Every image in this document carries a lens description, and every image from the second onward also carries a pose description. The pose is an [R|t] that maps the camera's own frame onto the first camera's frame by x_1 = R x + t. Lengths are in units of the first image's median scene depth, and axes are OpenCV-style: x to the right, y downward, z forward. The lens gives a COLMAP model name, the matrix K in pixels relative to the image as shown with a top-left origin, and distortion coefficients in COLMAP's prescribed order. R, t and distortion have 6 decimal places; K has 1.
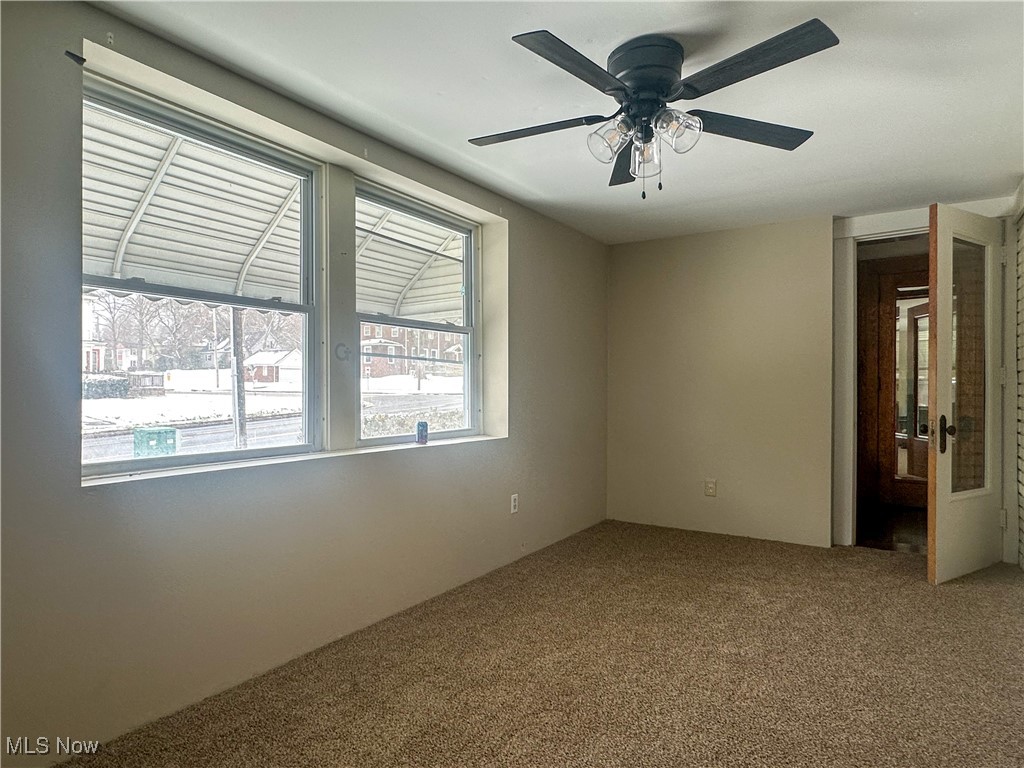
lens RADIAL K [[593.3, 0, 513.8], [0, 593.3, 389.8], [0, 0, 1]] dist [0.001525, 0.000319]
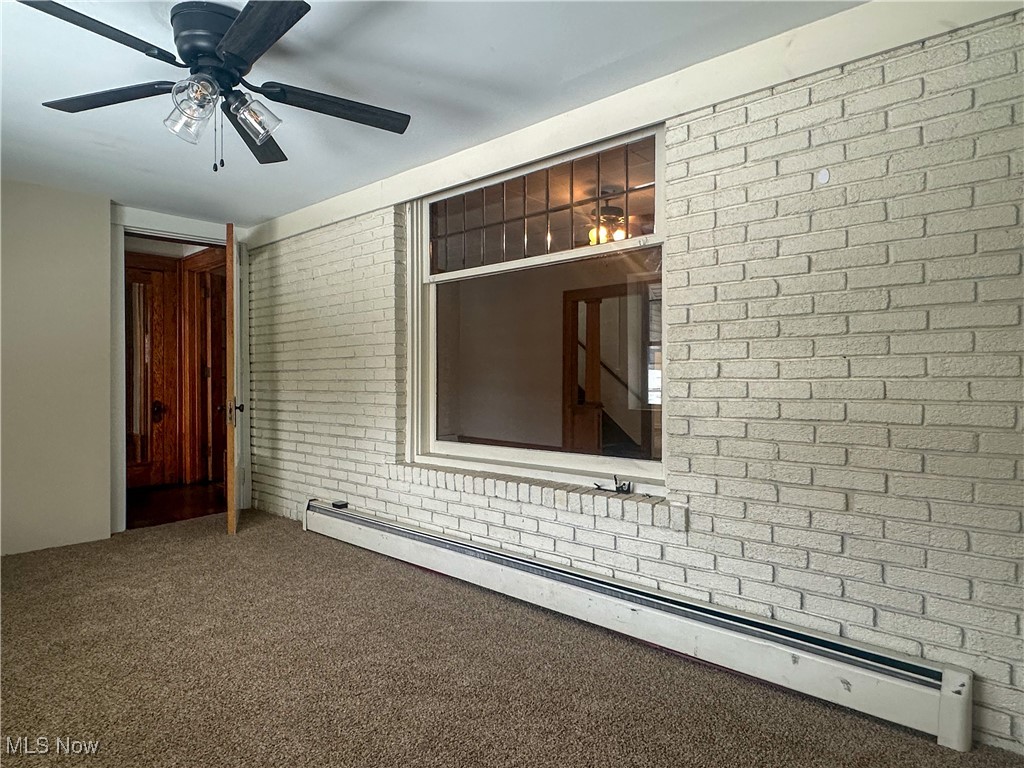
lens RADIAL K [[593.3, 0, 514.2], [0, 593.3, 379.5], [0, 0, 1]] dist [0.001525, 0.000319]
pose [[0.170999, -0.001000, 0.985271, -0.407136], [0.005017, 0.999987, 0.000144, 0.011176], [-0.985258, 0.004918, 0.171002, 0.224613]]
